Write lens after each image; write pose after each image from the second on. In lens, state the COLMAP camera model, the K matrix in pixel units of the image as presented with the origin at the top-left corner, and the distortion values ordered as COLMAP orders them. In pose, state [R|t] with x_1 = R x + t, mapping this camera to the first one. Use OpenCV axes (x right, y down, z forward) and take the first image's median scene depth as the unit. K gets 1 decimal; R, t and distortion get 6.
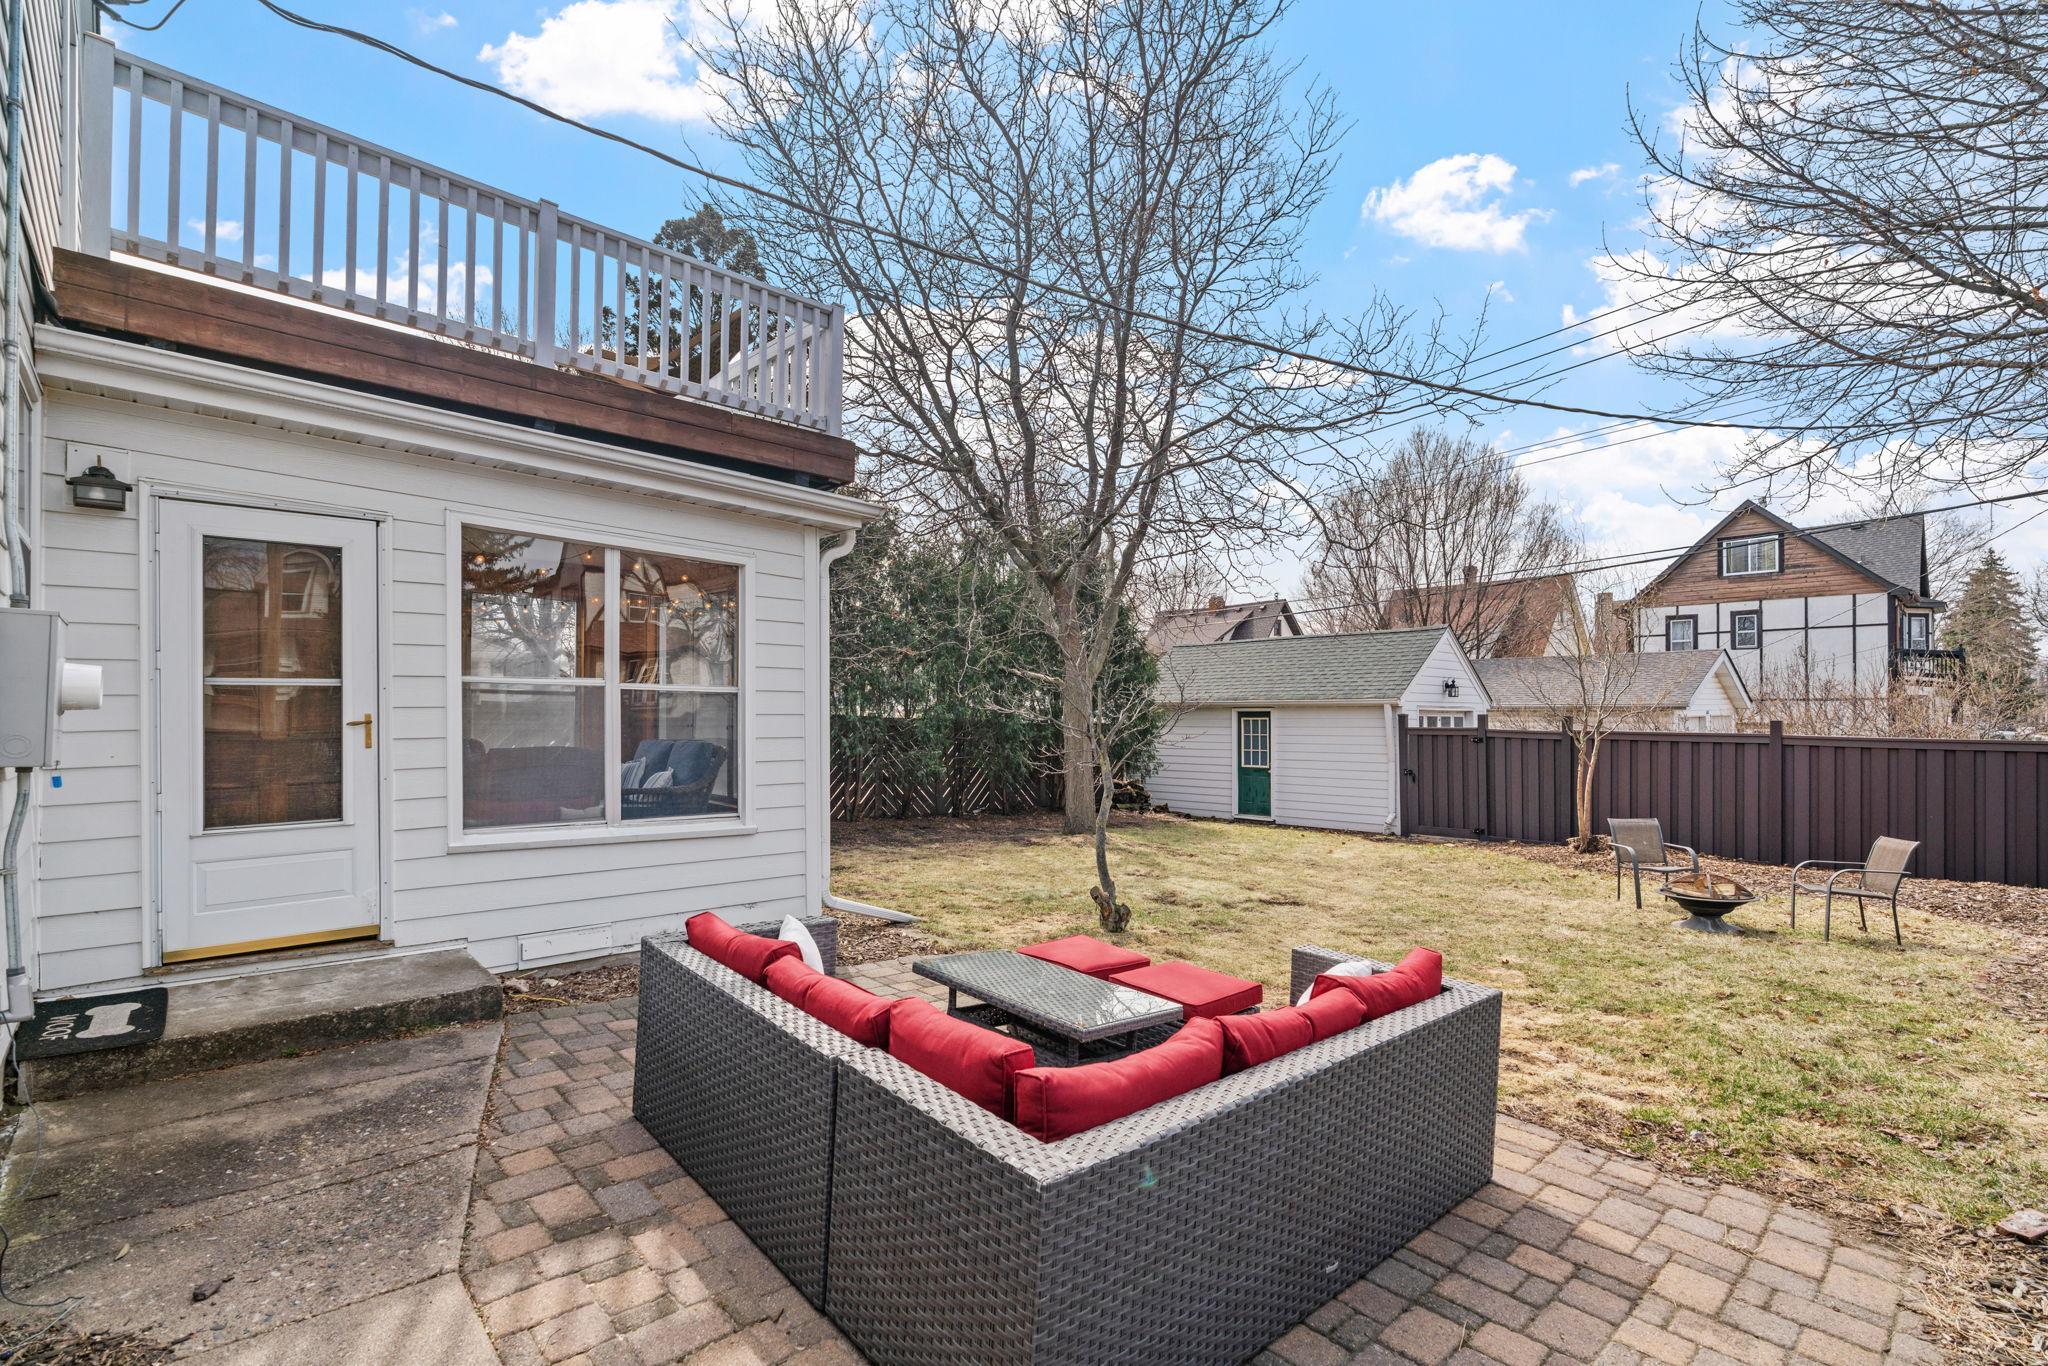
lens RADIAL K [[885.3, 0, 1023.0], [0, 885.3, 708.4], [0, 0, 1]] dist [0.001908, 0.000535]
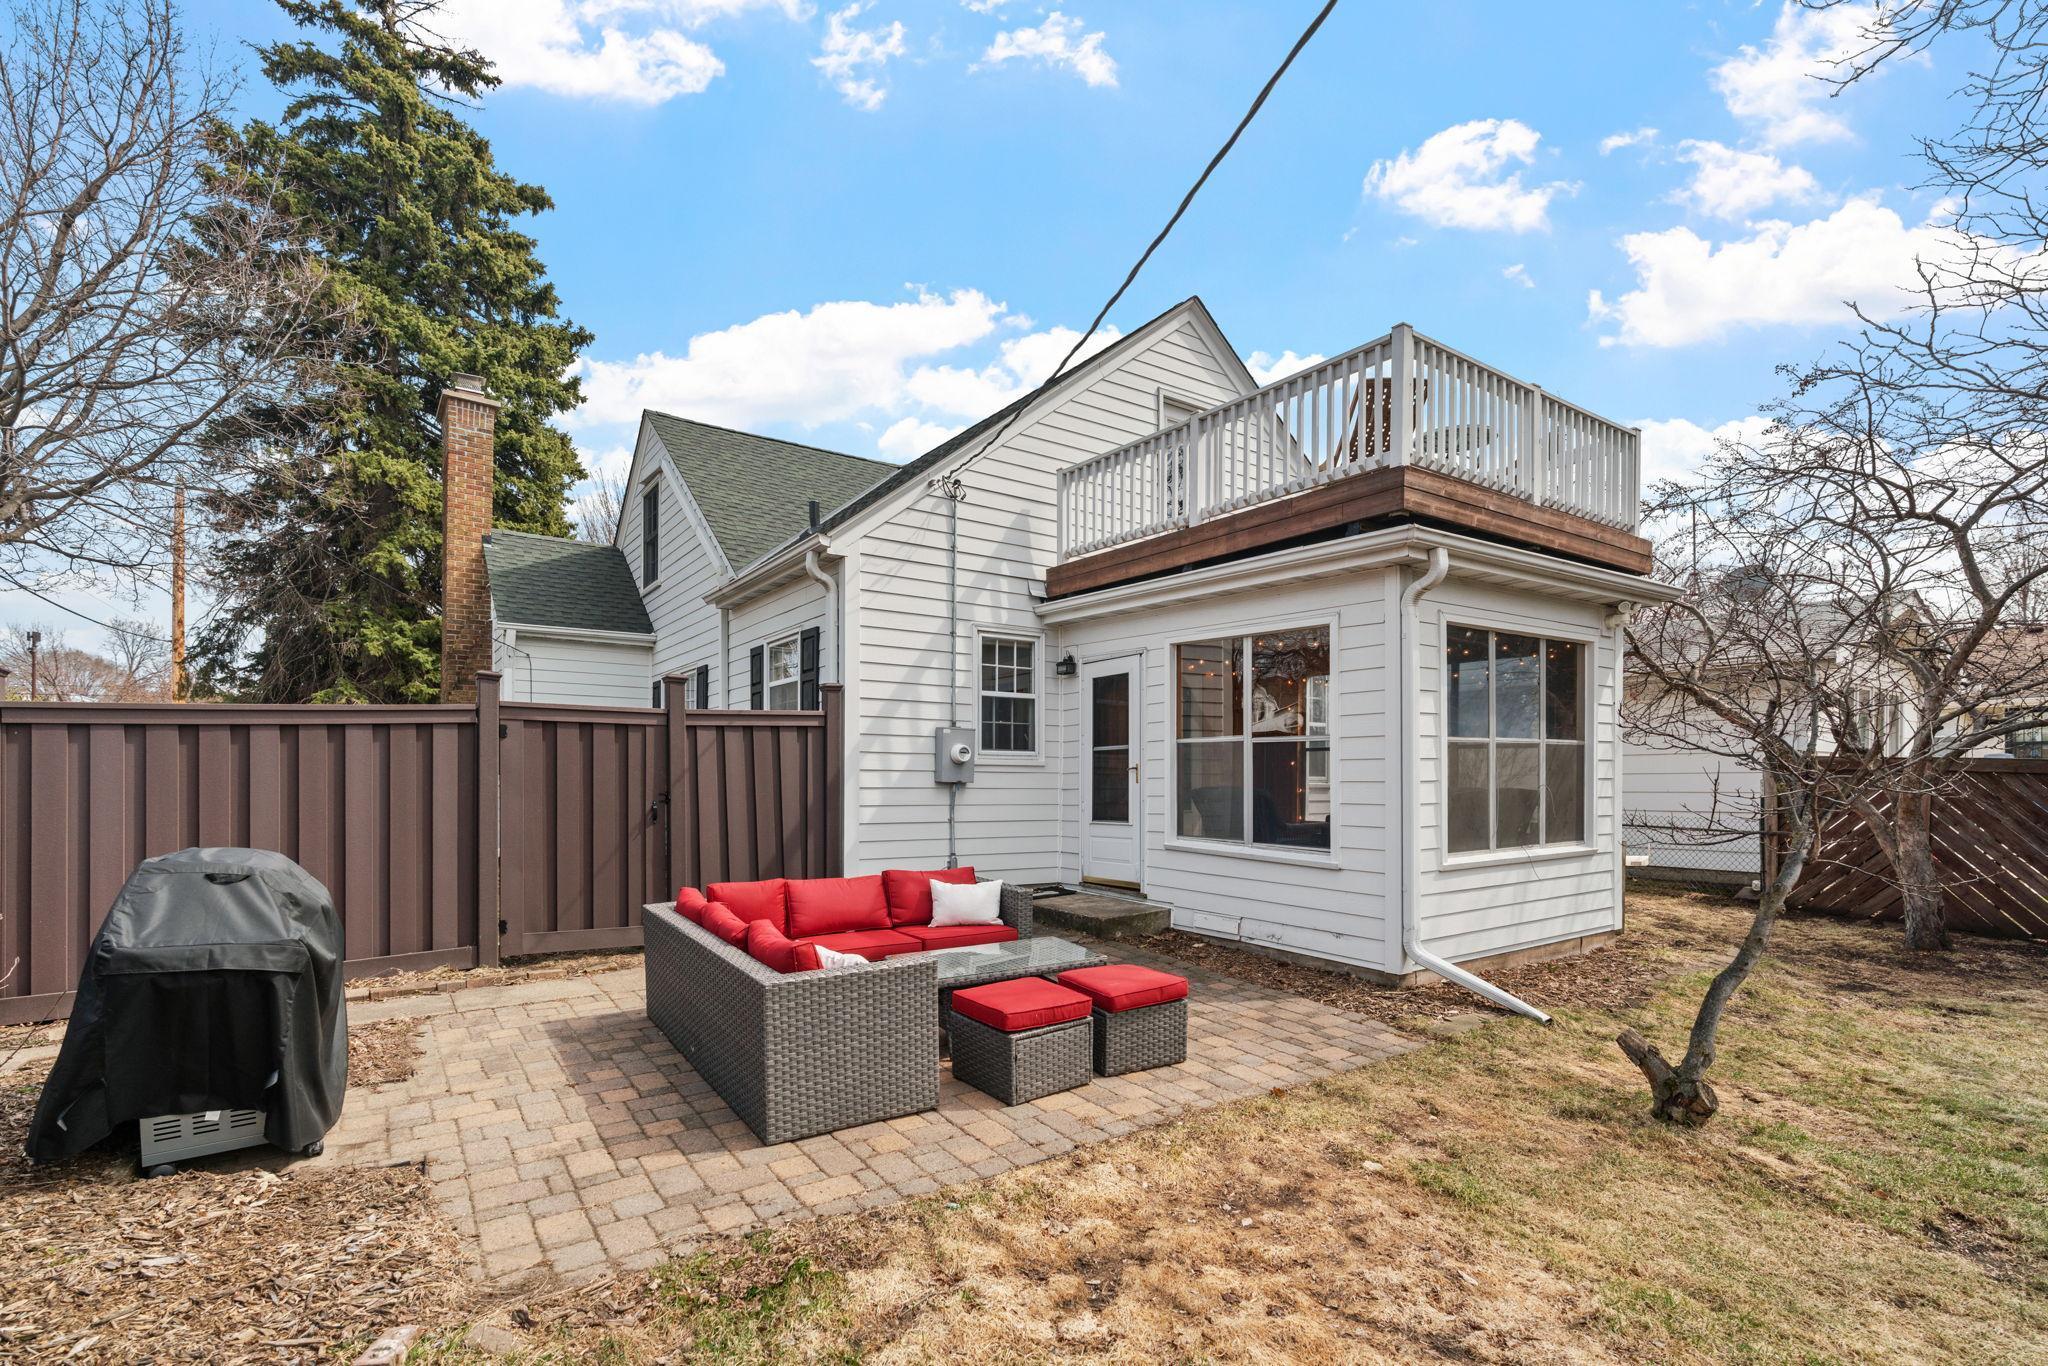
lens RADIAL K [[916.8, 0, 1023.1], [0, 916.8, 782.5], [0, 0, 1]] dist [-0.000047, 0.000009]
pose [[-0.109018, -0.001425, -0.994039, 1.121282], [0.001460, 0.999998, -0.001594, 0.046927], [0.994039, -0.001625, -0.109016, 0.983410]]
